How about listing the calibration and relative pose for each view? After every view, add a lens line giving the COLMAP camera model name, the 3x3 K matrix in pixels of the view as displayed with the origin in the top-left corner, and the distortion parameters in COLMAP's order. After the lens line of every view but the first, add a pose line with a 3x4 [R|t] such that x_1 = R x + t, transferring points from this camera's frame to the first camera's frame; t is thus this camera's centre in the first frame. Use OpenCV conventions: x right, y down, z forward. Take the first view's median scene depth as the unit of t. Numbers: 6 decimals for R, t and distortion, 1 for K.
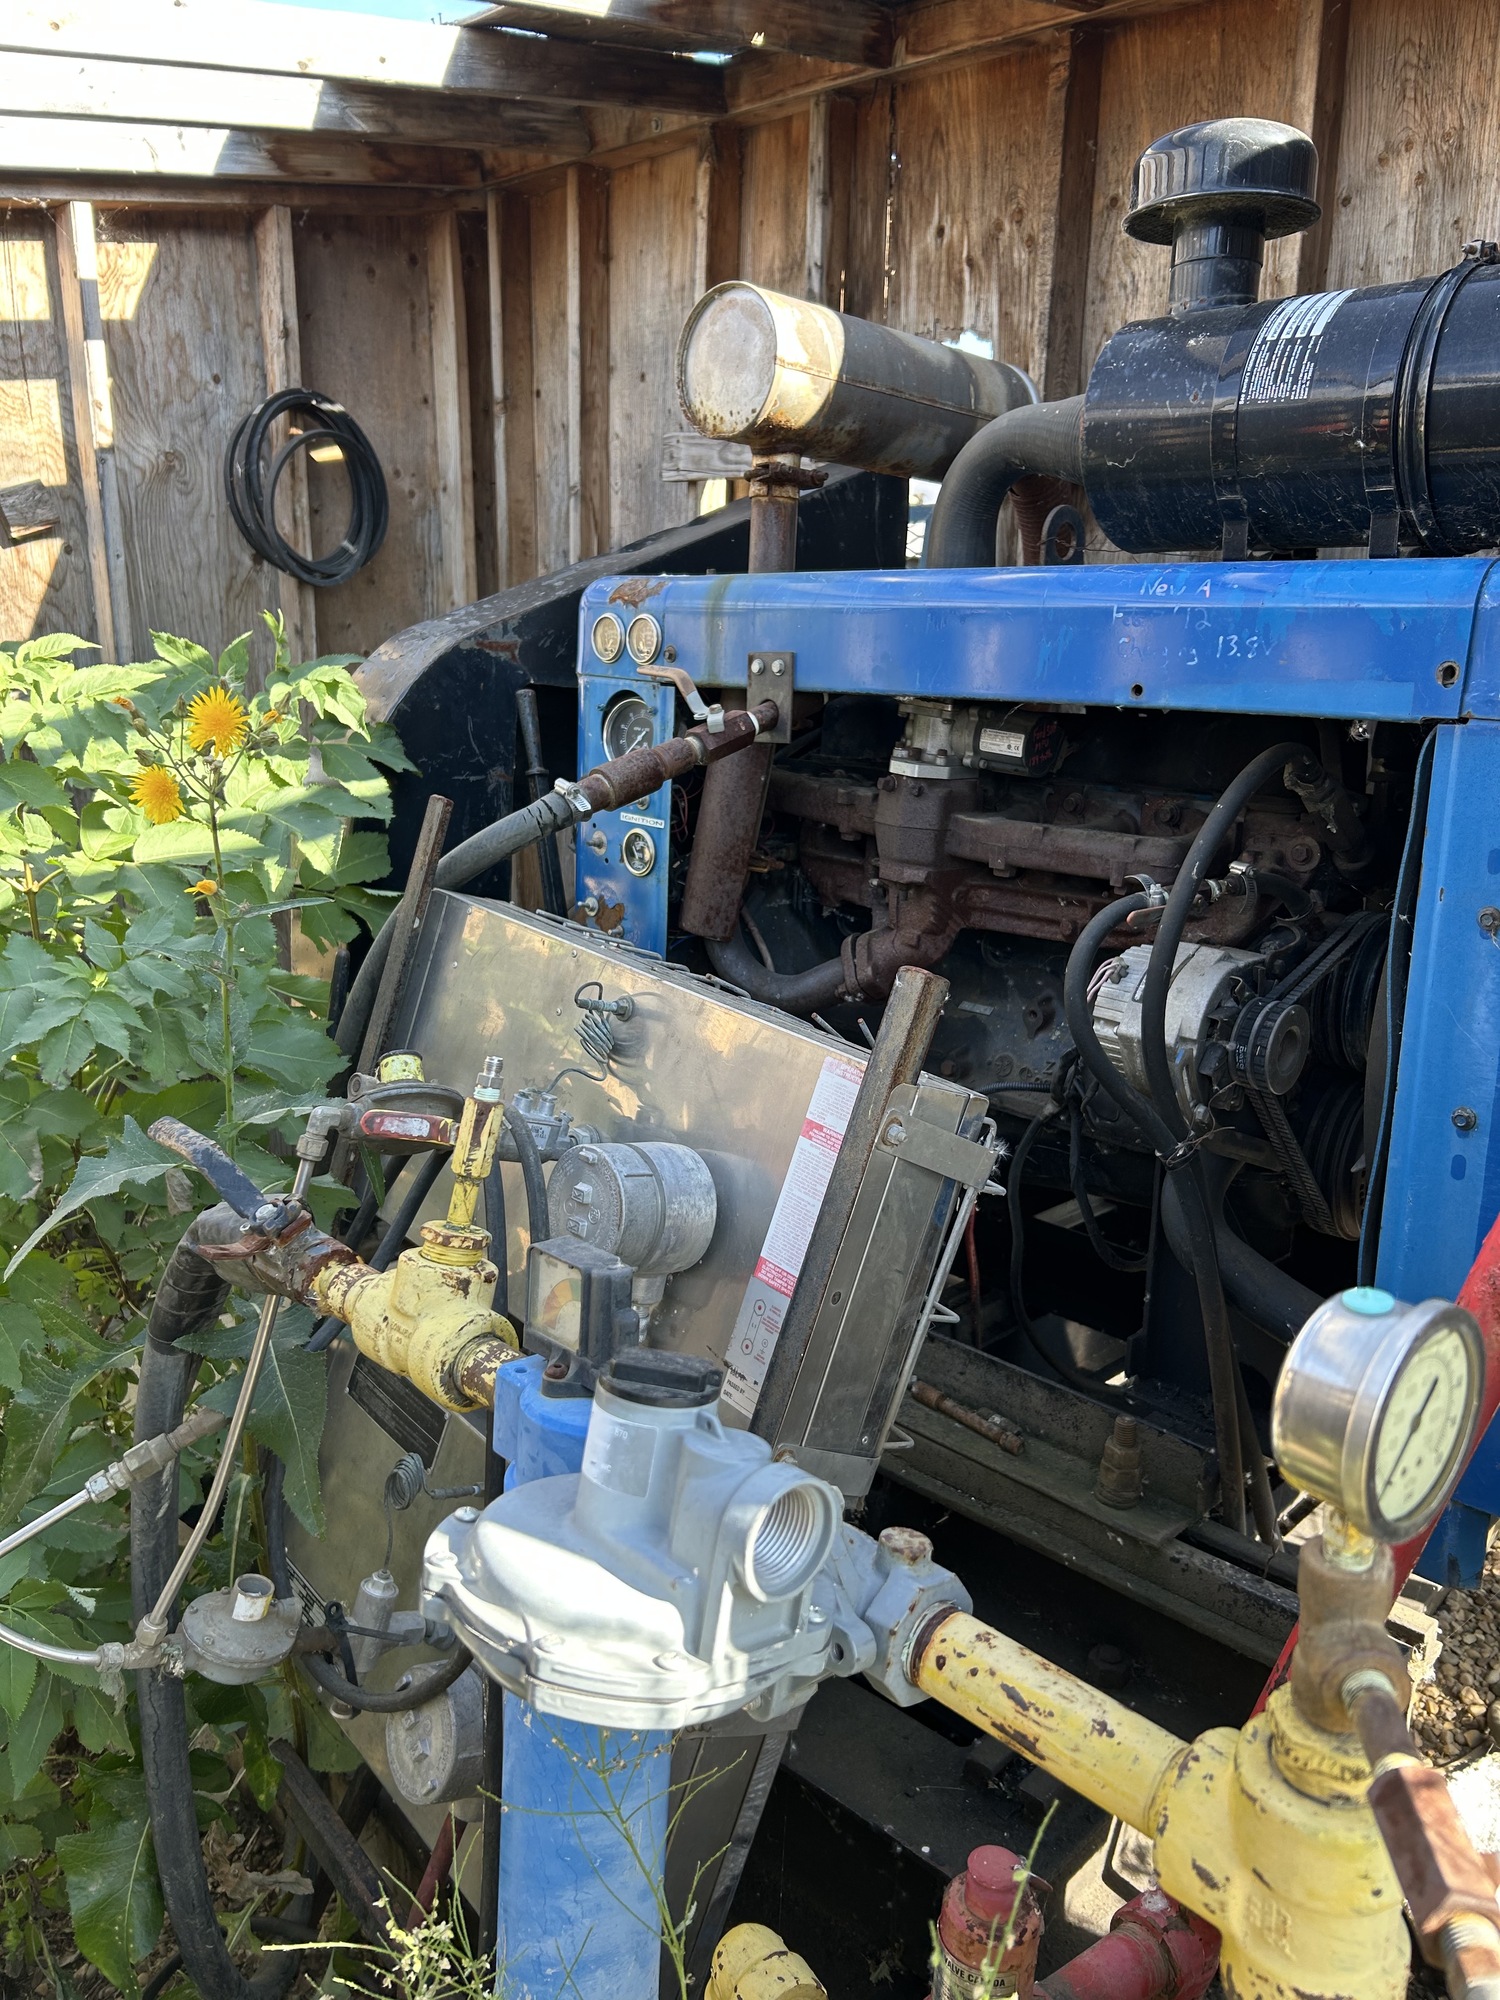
lens RADIAL K [[1519.5, 0, 750.0], [0, 1519.5, 1000.0], [0, 0, 1]] dist [0.067417, -0.096447]
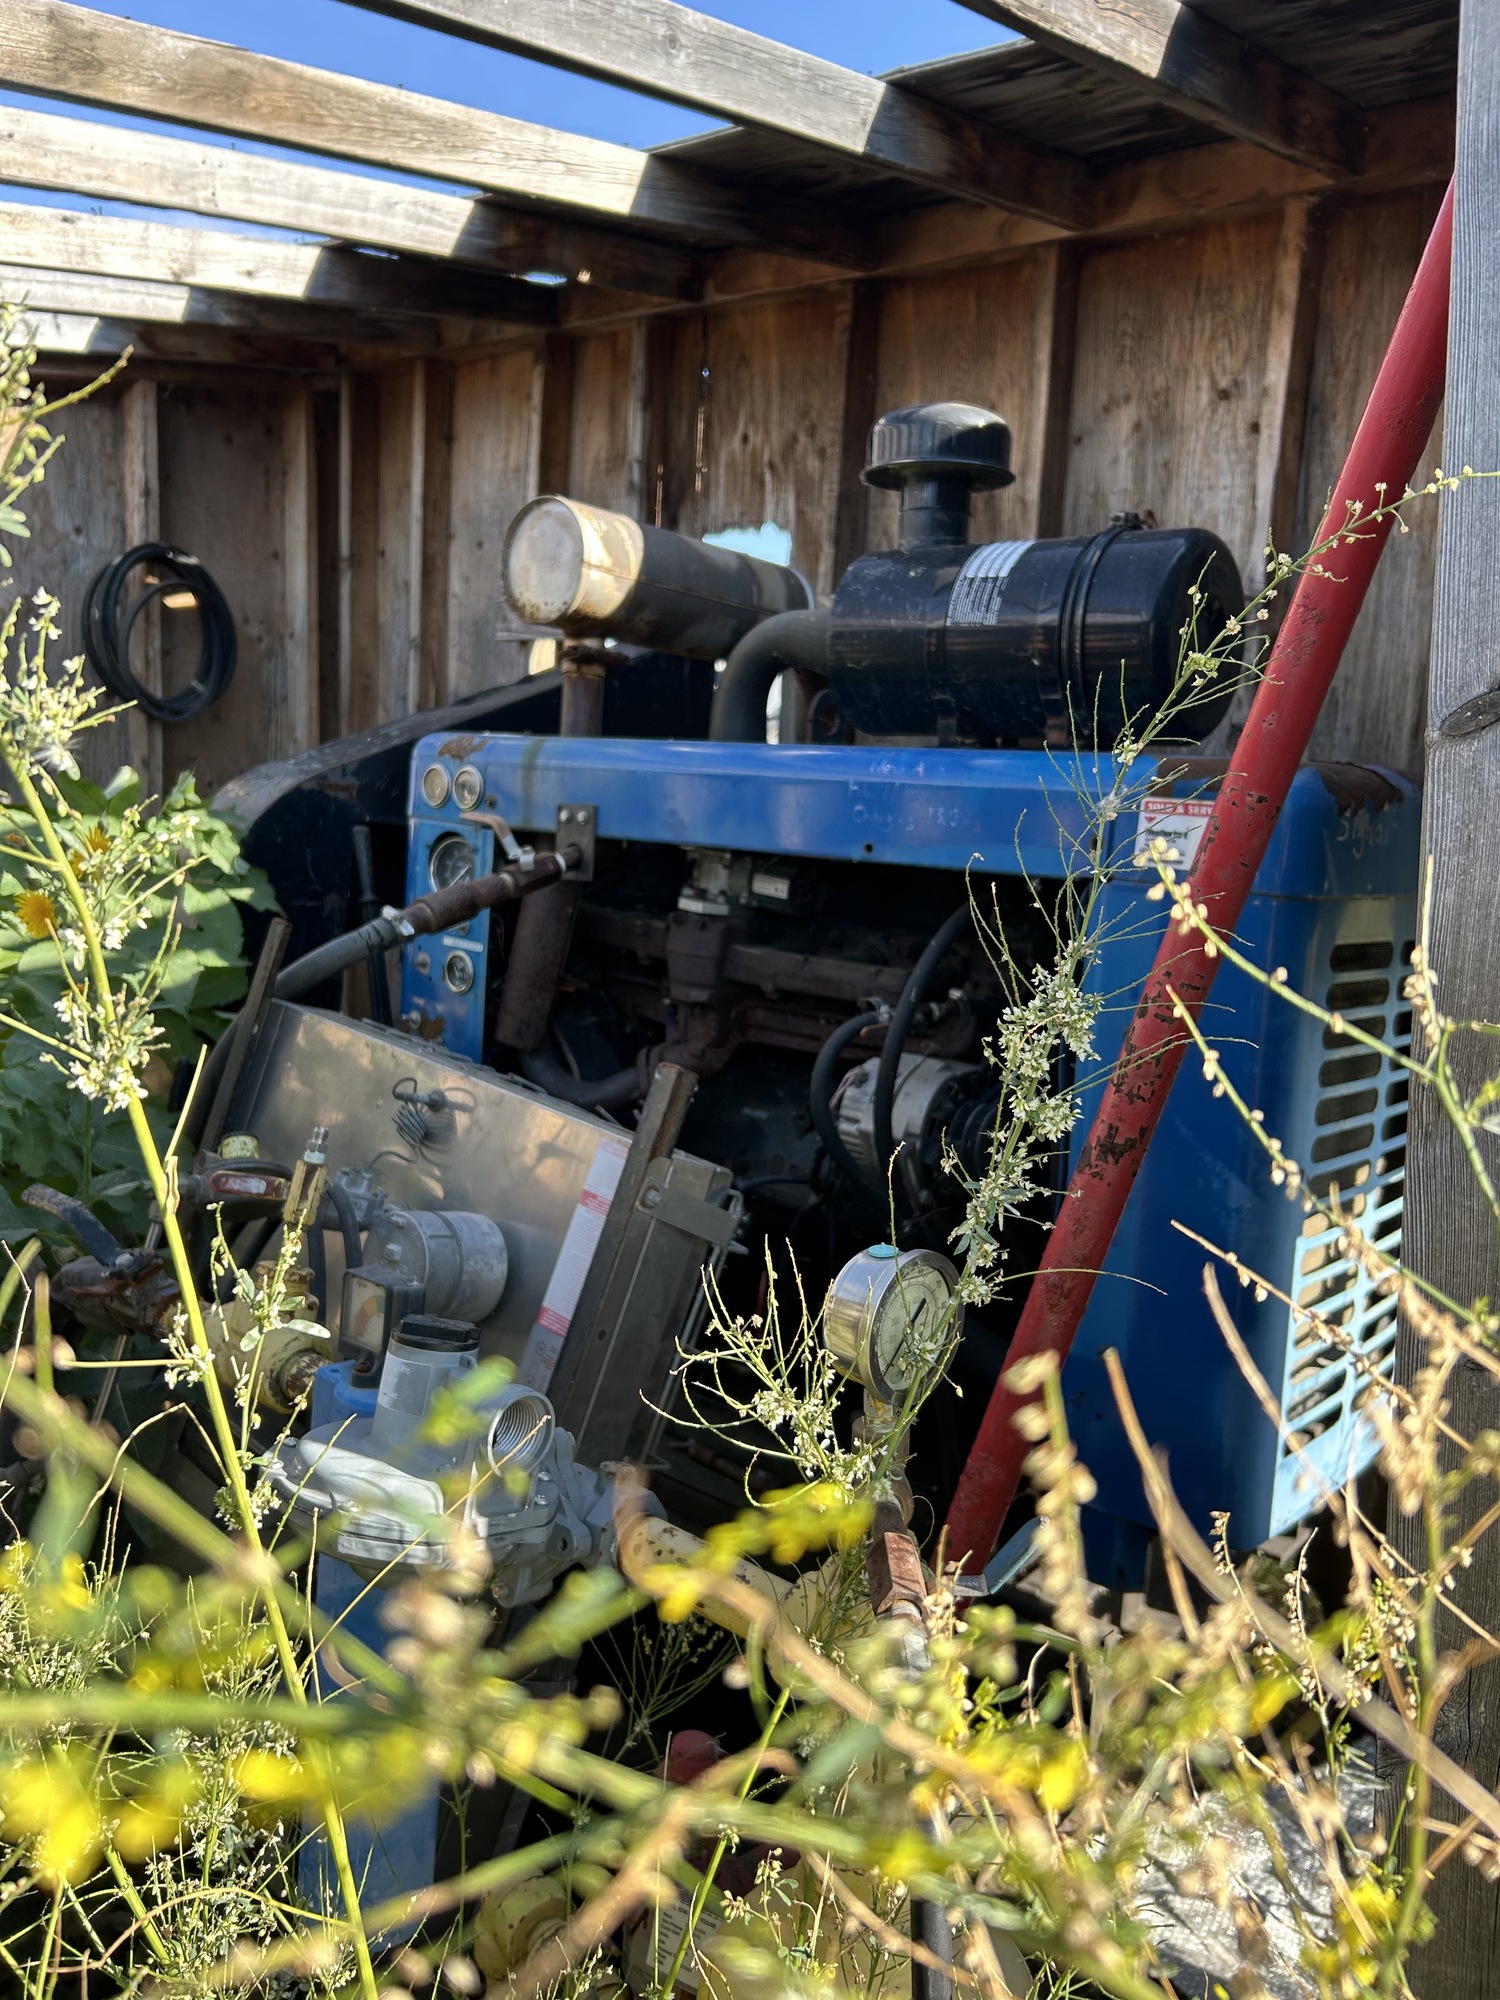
lens RADIAL K [[1534.5, 0, 750.0], [0, 1534.5, 1000.0], [0, 0, 1]] dist [0.085711, -0.221204]
pose [[0.994685, 0.016798, 0.101589, 0.027462], [-0.008089, 0.996301, -0.085548, 0.020274], [-0.102651, 0.084271, 0.991141, -0.160340]]
